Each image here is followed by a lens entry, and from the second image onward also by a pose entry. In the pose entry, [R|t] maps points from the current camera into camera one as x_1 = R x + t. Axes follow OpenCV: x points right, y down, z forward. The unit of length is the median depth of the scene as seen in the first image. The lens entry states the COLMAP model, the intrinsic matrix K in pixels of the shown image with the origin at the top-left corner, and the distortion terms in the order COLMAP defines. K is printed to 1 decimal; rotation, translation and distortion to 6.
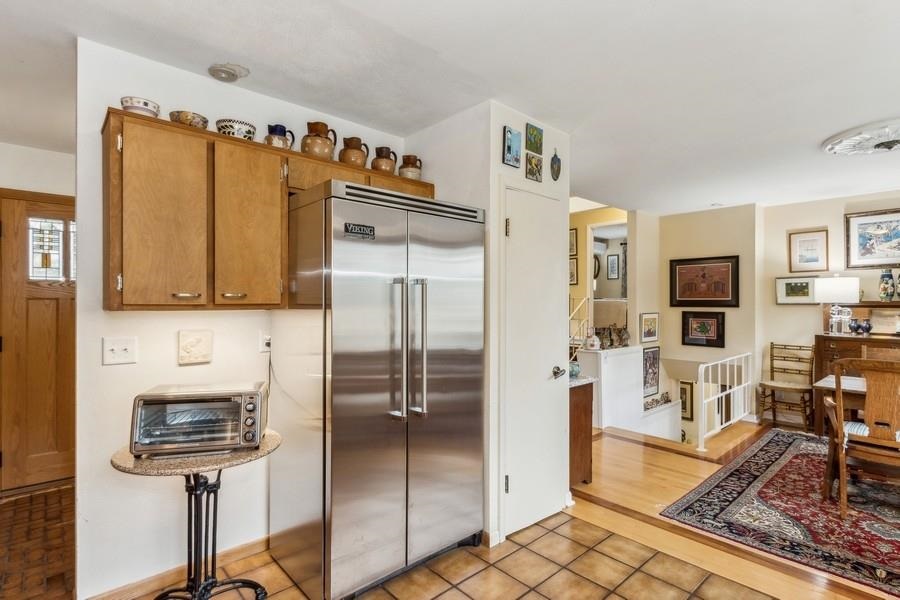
lens RADIAL K [[446.8, 0, 450.1], [0, 446.8, 298.6], [0, 0, 1]] dist [-0.002704, -0.000375]
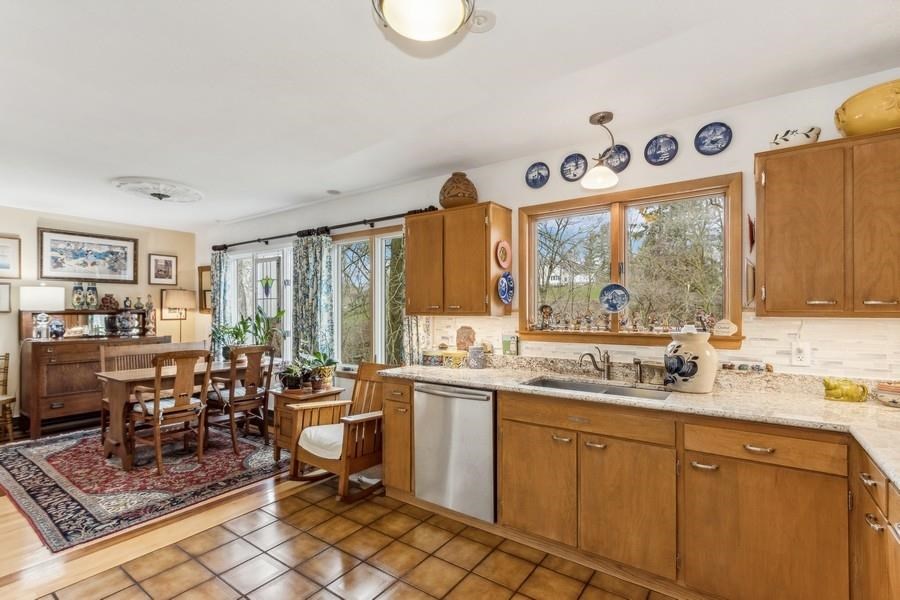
lens RADIAL K [[419.3, 0, 446.7], [0, 419.3, 309.2], [0, 0, 1]] dist [0.001468, 0.000963]
pose [[-0.213739, 0.001970, 0.976889, -0.438803], [-0.010650, 0.999934, -0.004347, 0.000506], [-0.976833, -0.011333, -0.213704, 0.374796]]
